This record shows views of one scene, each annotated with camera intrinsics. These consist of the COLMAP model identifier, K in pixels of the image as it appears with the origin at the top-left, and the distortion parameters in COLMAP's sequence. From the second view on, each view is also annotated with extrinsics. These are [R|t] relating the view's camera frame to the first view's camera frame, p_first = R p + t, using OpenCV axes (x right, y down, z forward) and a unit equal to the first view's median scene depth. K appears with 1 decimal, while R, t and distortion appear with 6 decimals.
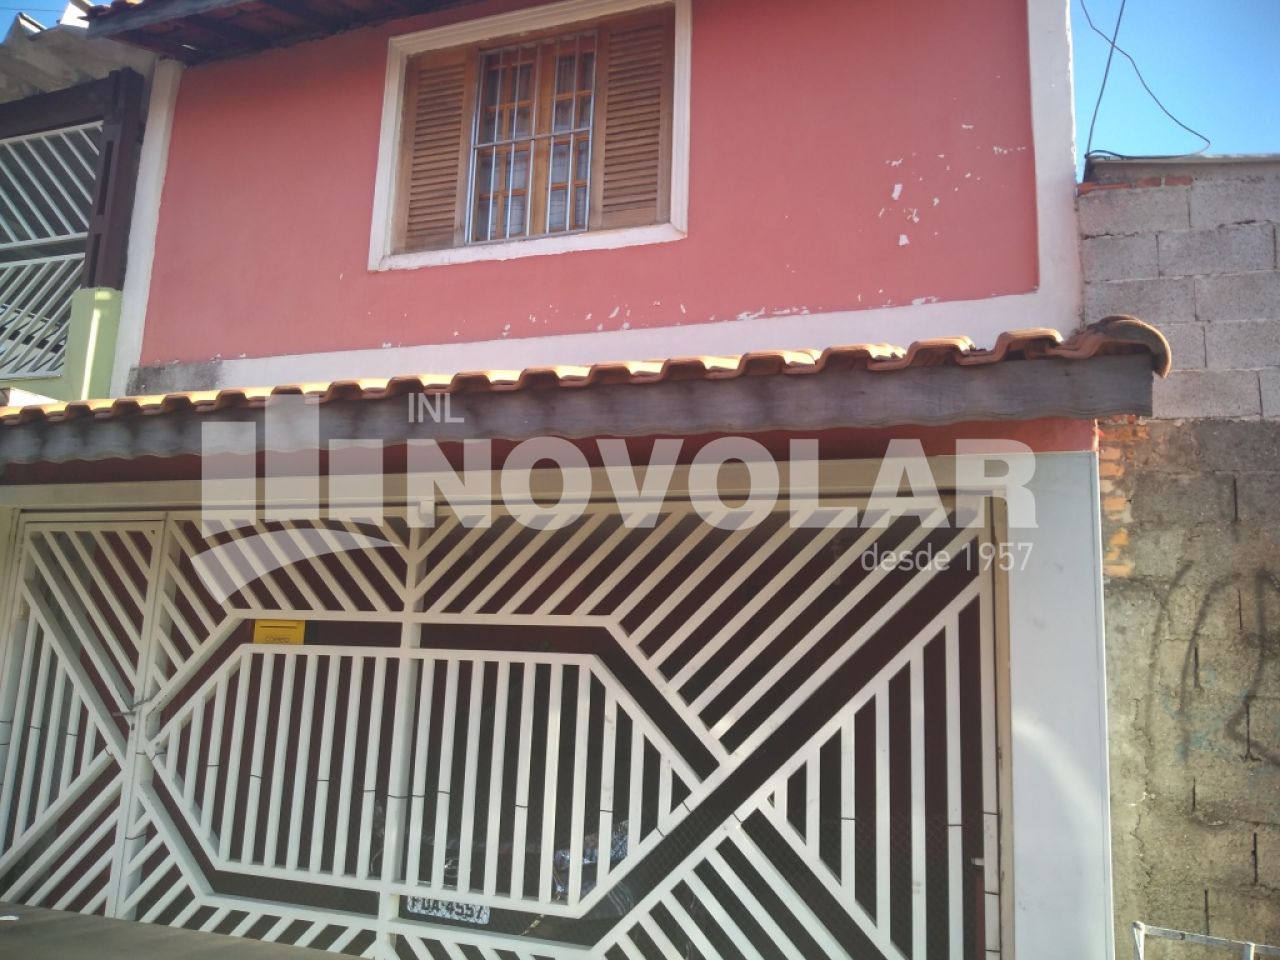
lens RADIAL K [[1023.5, 0, 641.3], [0, 1023.5, 479.2], [0, 0, 1]] dist [-0.005347, -0.031337]
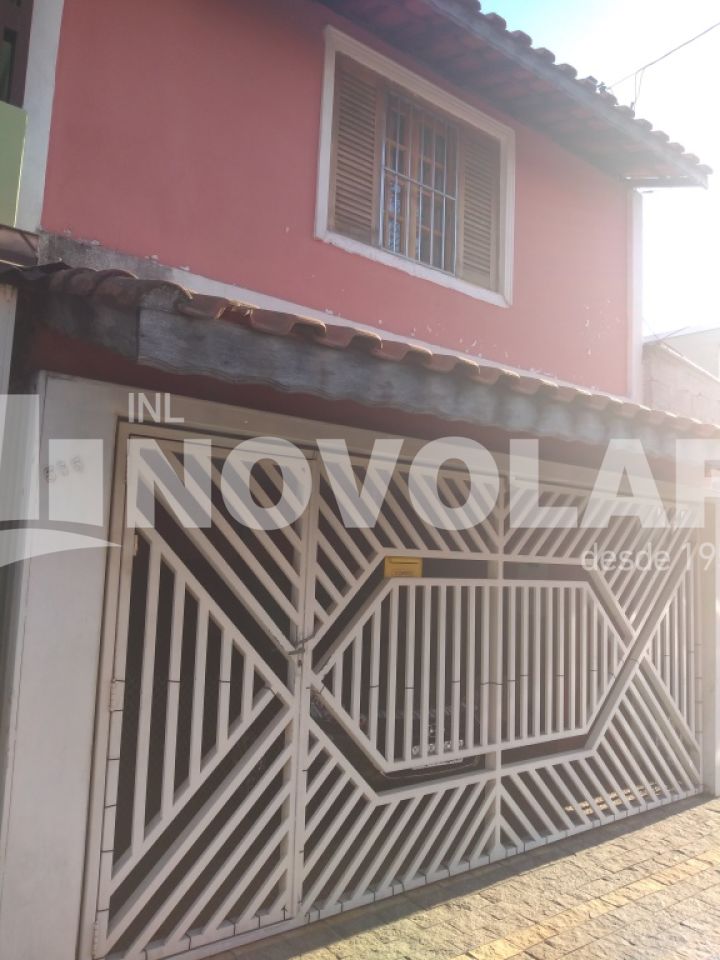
lens RADIAL K [[767.6, 0, 359.5], [0, 767.6, 477.9], [0, 0, 1]] dist [-0.005347, -0.031337]
pose [[0.516376, 0.072216, 0.853311, -1.171800], [-0.171141, 0.985039, 0.020201, 0.037548], [-0.839087, -0.156468, 0.521010, 0.603122]]
